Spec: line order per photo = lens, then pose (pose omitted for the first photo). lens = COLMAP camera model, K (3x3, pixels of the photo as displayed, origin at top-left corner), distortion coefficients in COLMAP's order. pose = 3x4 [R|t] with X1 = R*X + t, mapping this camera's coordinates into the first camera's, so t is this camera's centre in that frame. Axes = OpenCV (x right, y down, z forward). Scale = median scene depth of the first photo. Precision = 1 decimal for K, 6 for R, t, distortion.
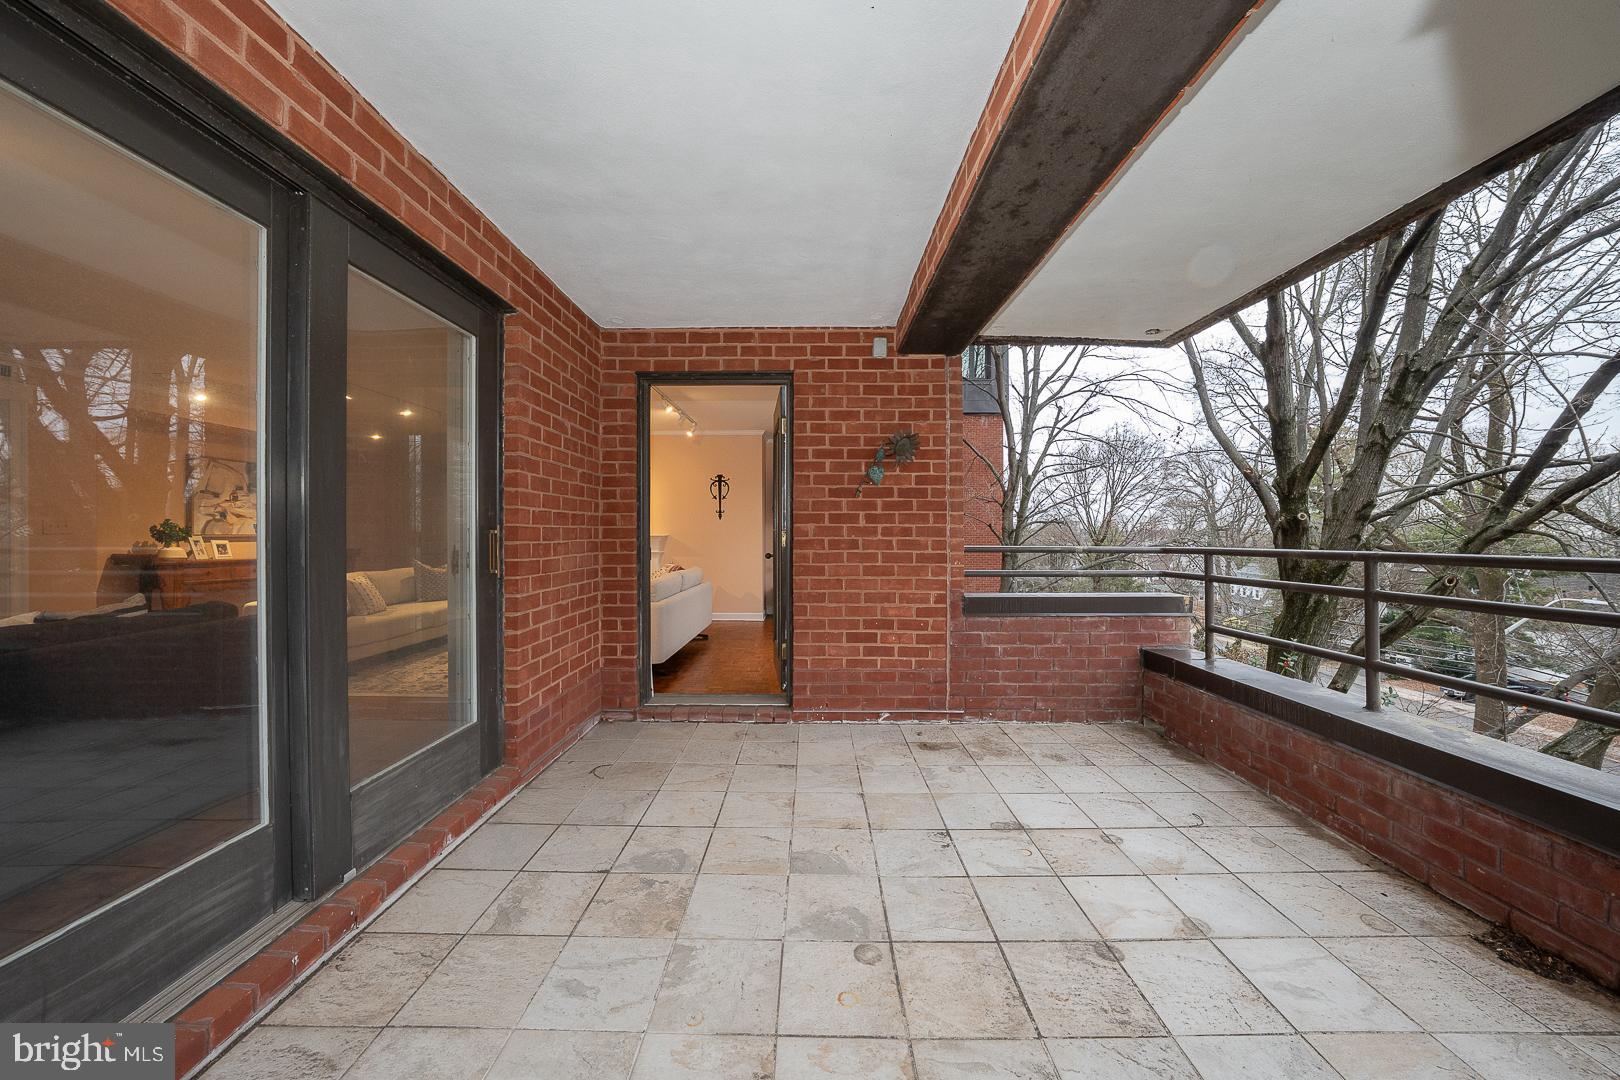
lens RADIAL K [[556.2, 0, 813.3], [0, 556.2, 536.2], [0, 0, 1]] dist [-0.030946, 0.006708]
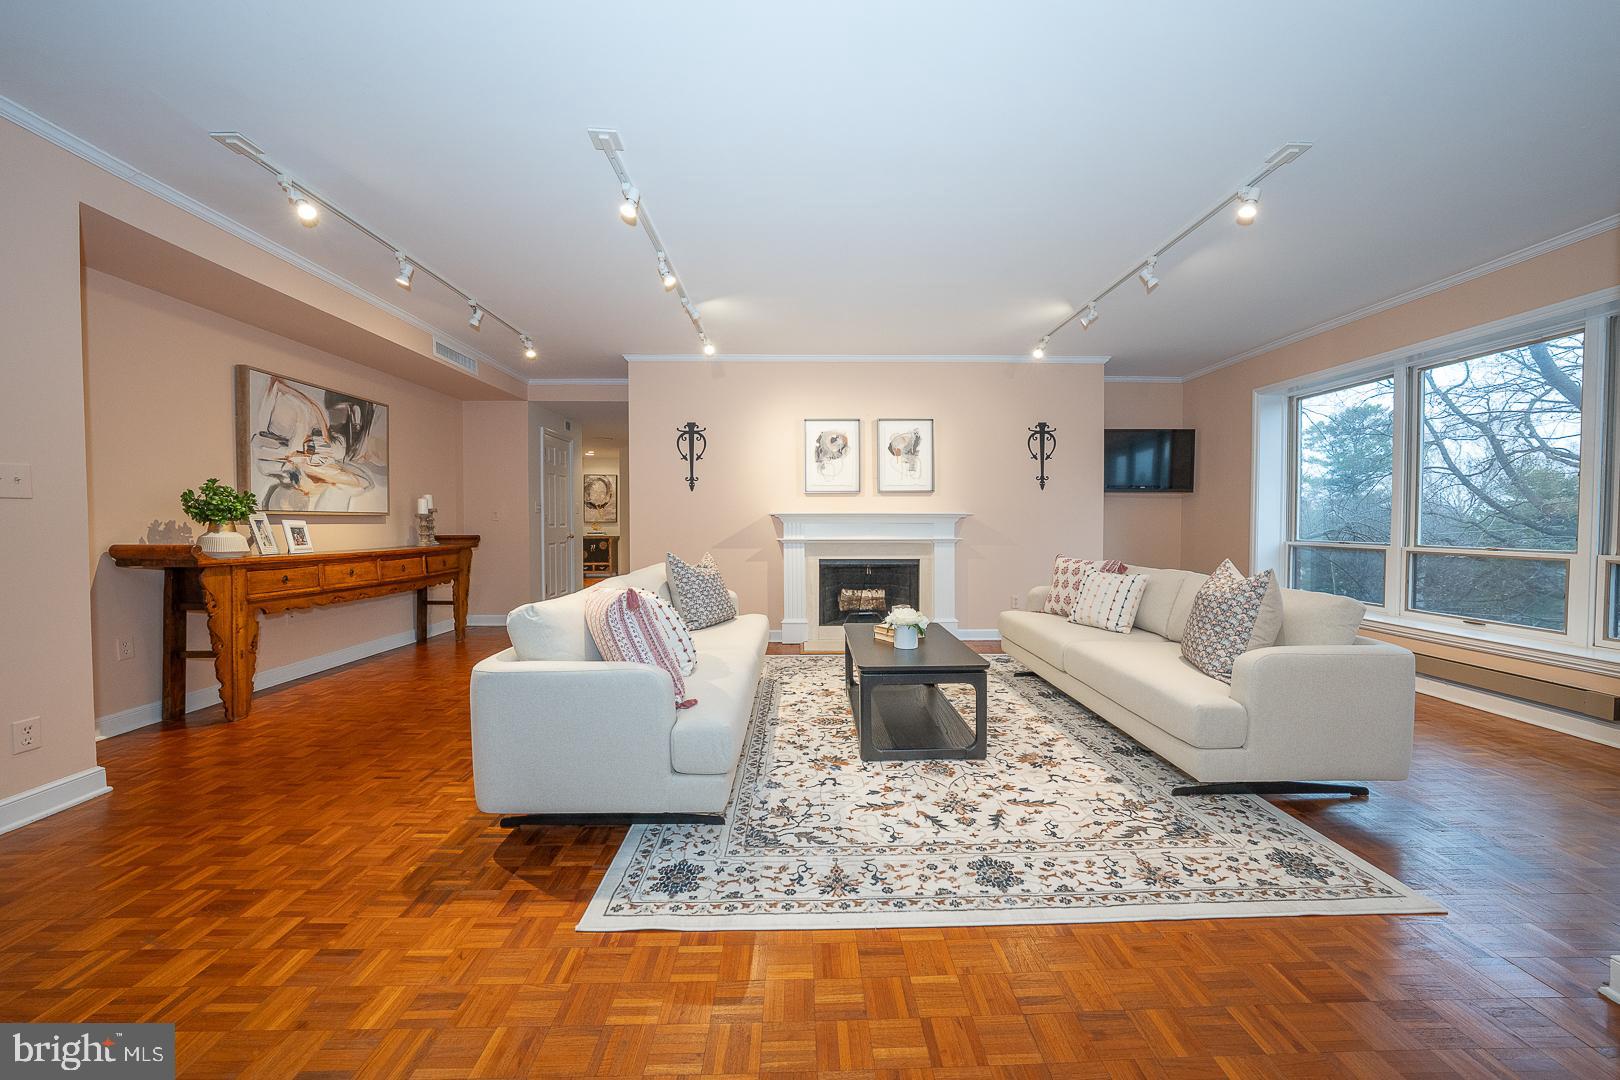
lens RADIAL K [[568.3, 0, 814.9], [0, 568.3, 535.0], [0, 0, 1]] dist [-0.030594, 0.007511]
pose [[0.999594, -0.002175, 0.028410, -0.567119], [0.001501, 0.999717, 0.023740, 0.009656], [-0.028453, -0.023688, 0.999314, 0.399528]]
